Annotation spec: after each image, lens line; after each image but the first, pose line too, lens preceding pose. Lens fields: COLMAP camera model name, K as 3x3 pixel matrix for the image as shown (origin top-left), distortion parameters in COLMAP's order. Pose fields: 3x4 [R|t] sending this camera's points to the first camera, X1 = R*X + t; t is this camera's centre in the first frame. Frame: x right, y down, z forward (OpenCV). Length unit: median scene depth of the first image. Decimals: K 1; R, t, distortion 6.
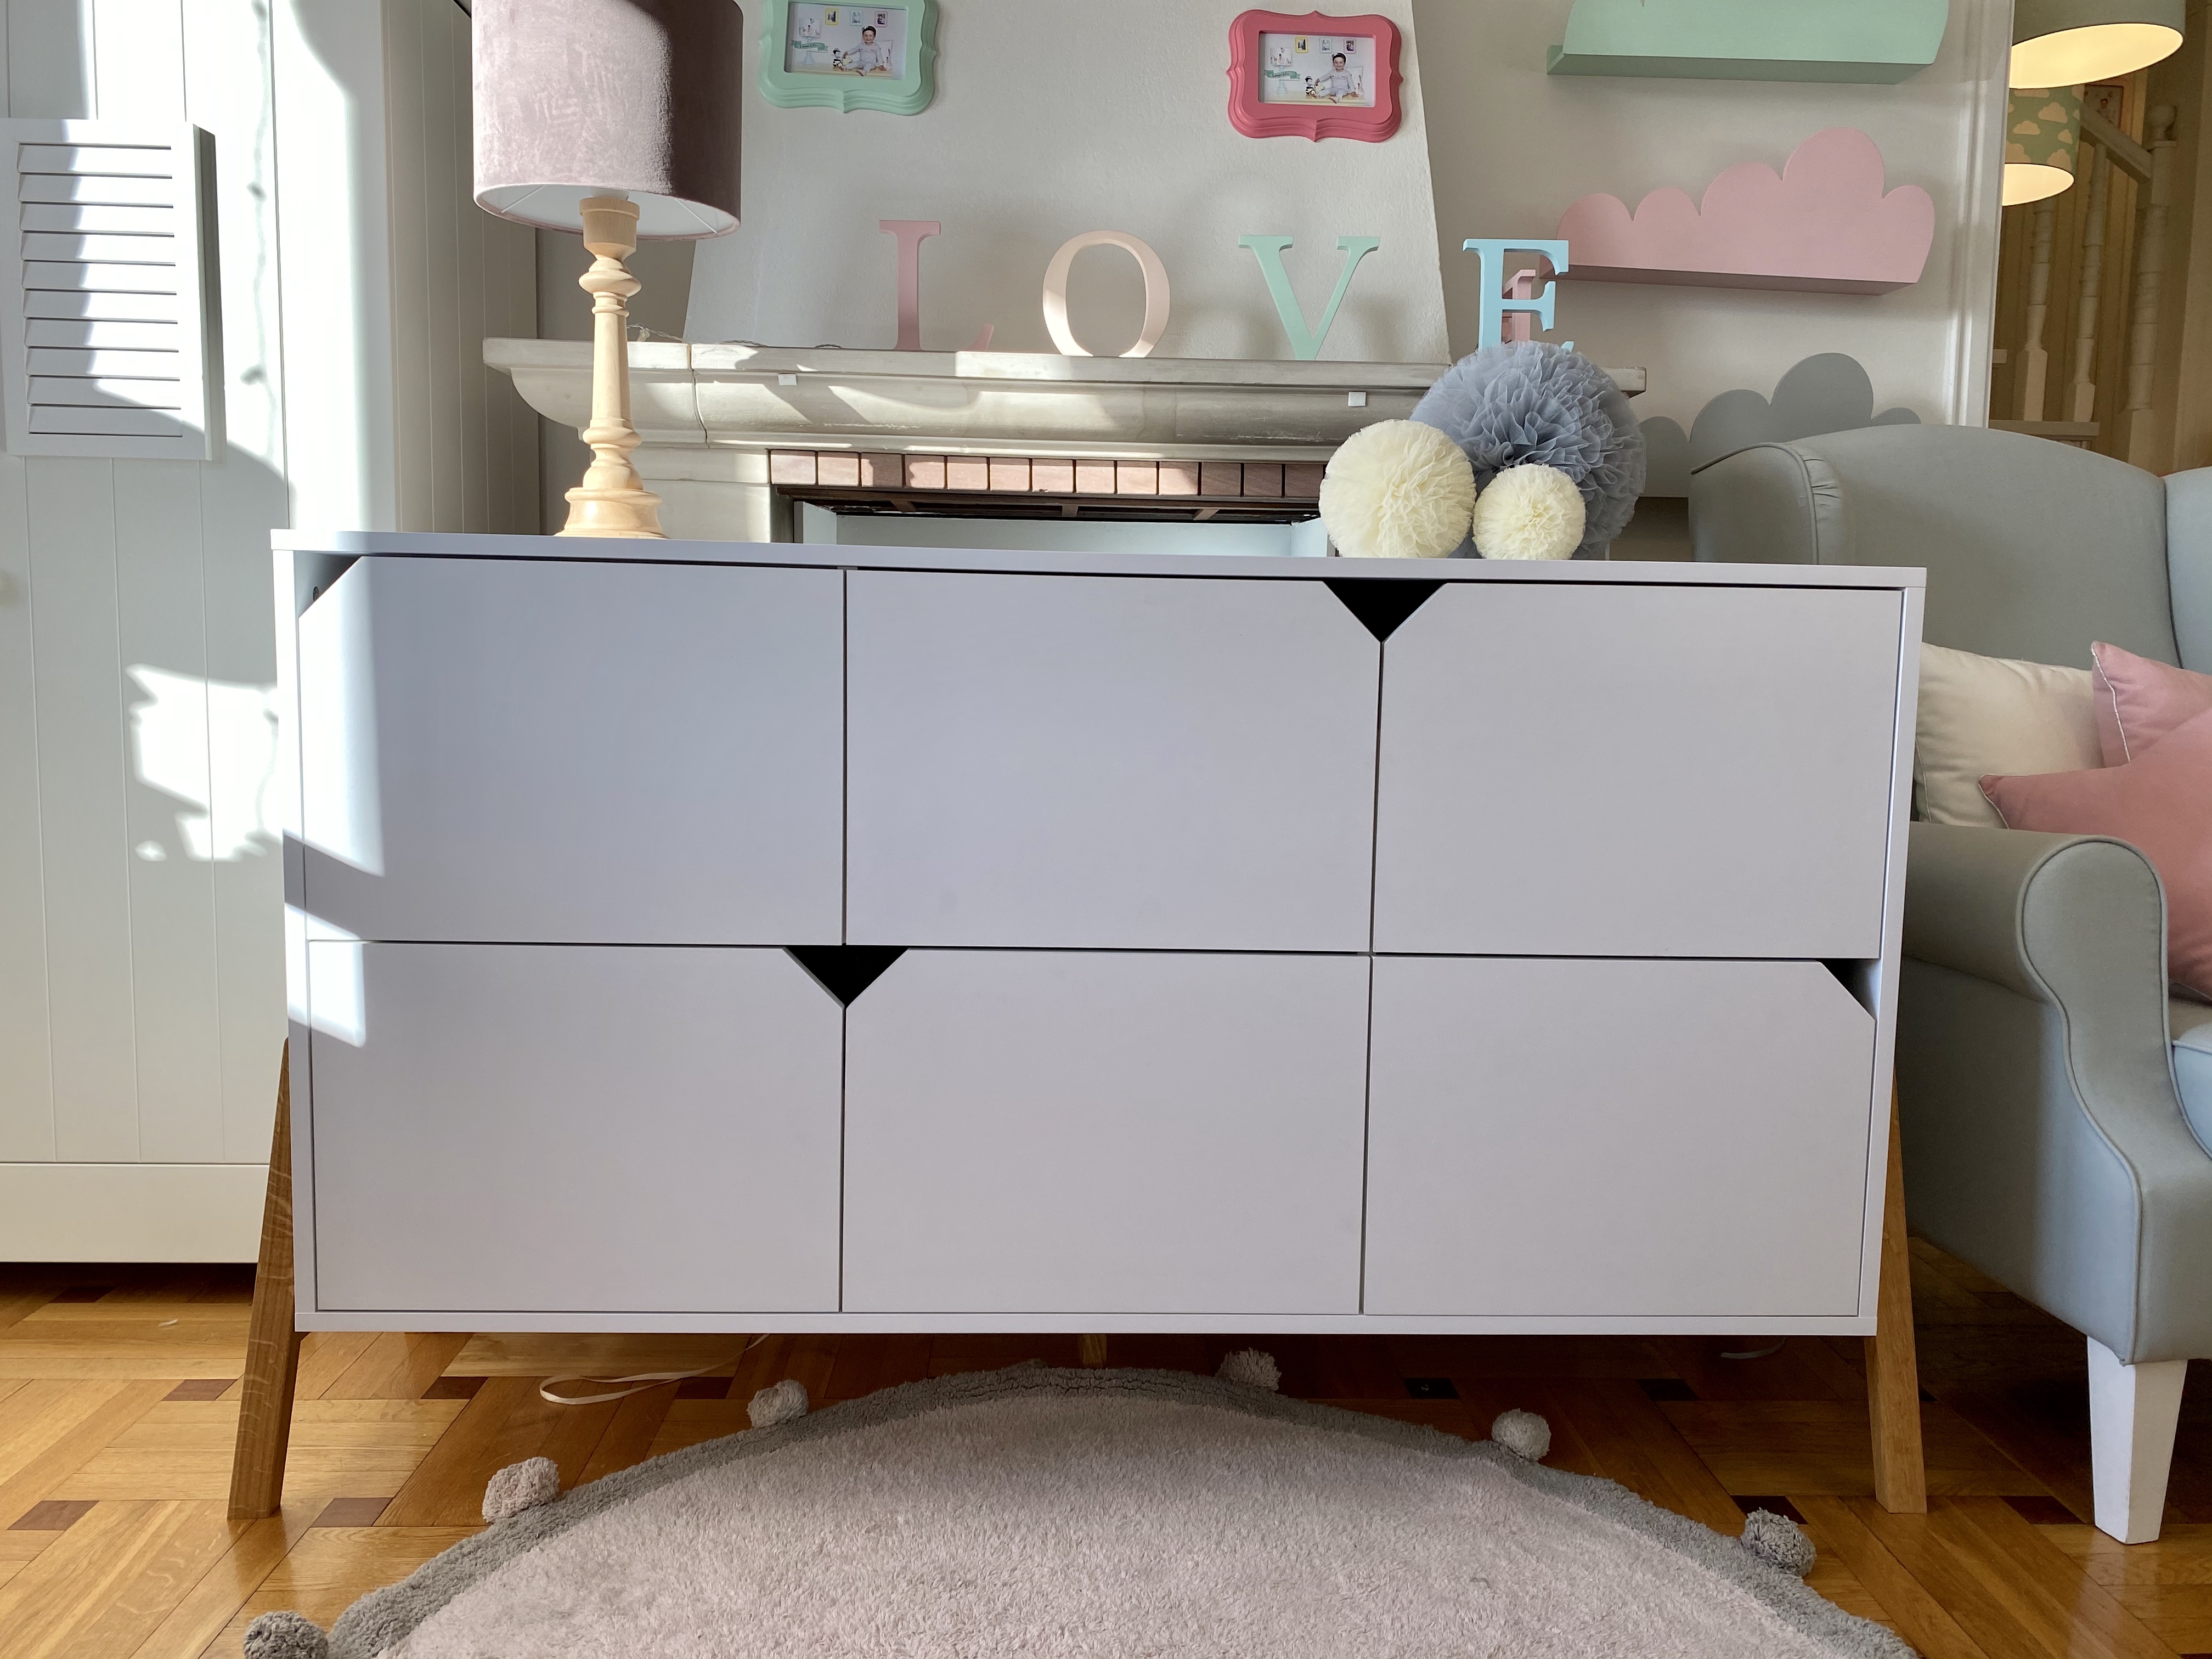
lens RADIAL K [[1689.6, 0, 1121.4], [0, 1689.6, 830.6], [0, 0, 1]] dist [0.006994, -0.002774]
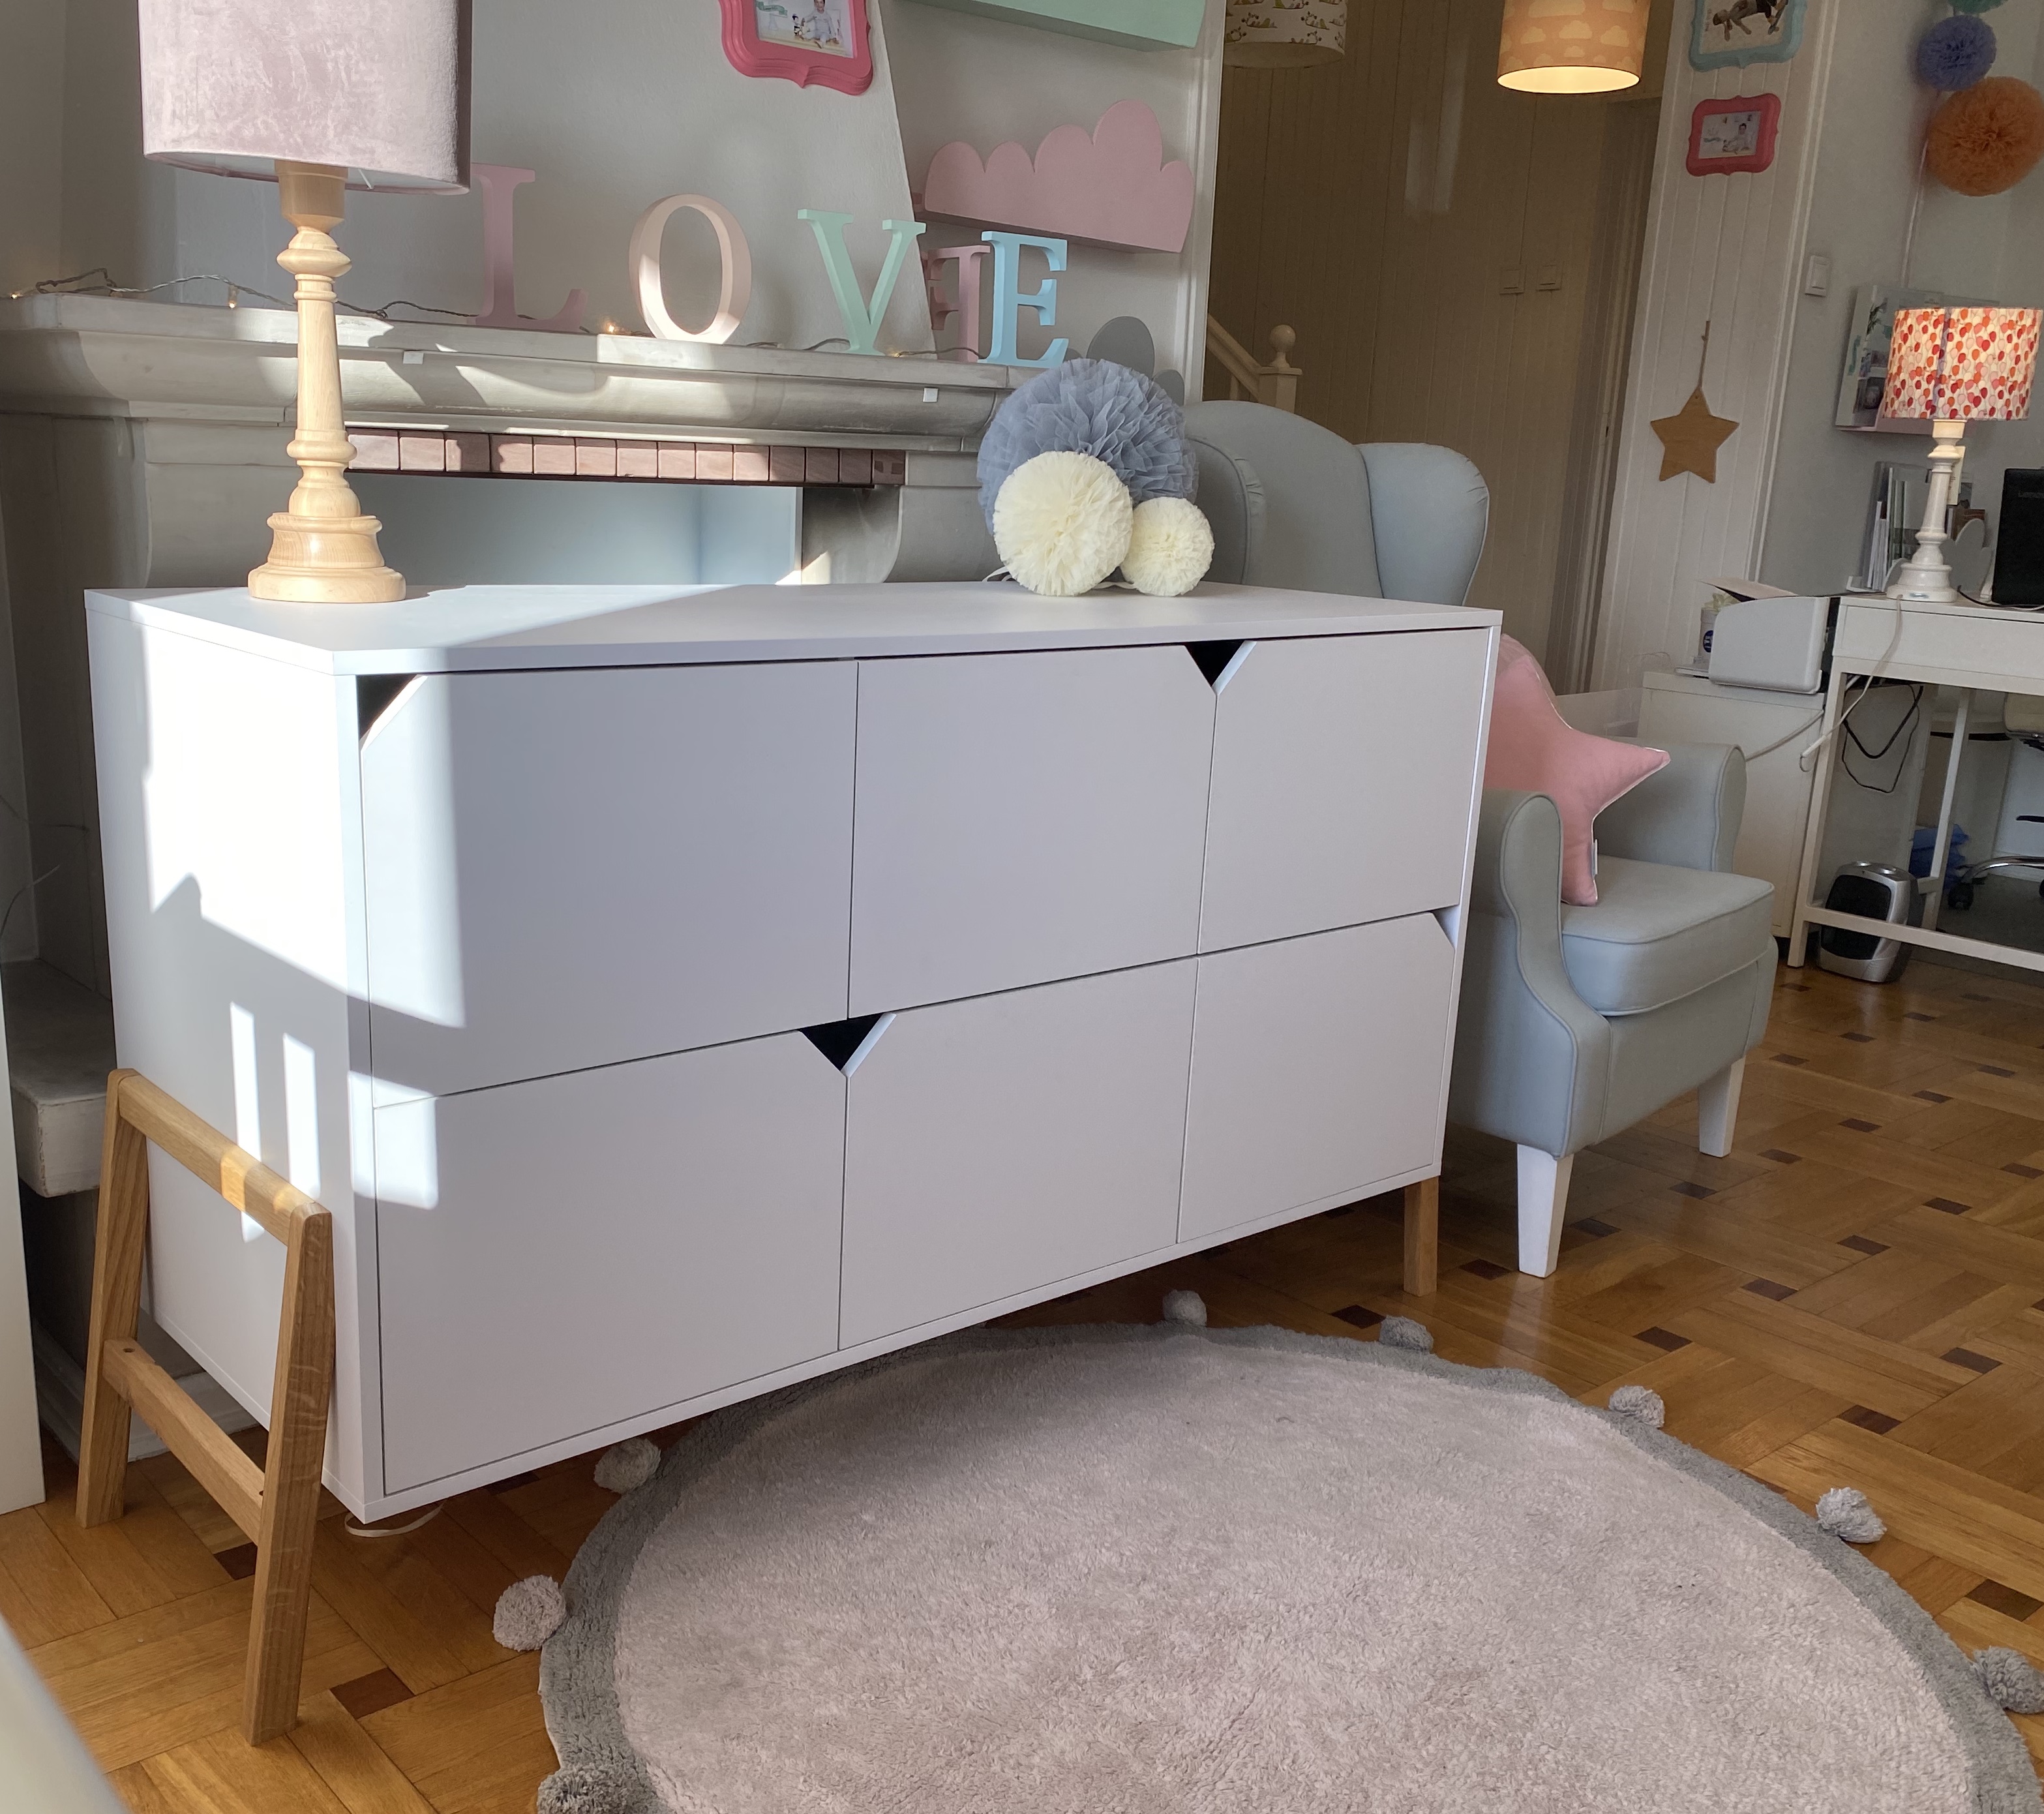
lens RADIAL K [[2043.6, 0, 1019.6], [0, 2043.6, 998.9], [0, 0, 1]] dist [0.006130, -0.110046]
pose [[0.772242, -0.152320, 0.616798, -0.723358], [0.033700, 0.979289, 0.199645, -0.162071], [-0.634433, -0.133388, 0.761382, -0.023581]]
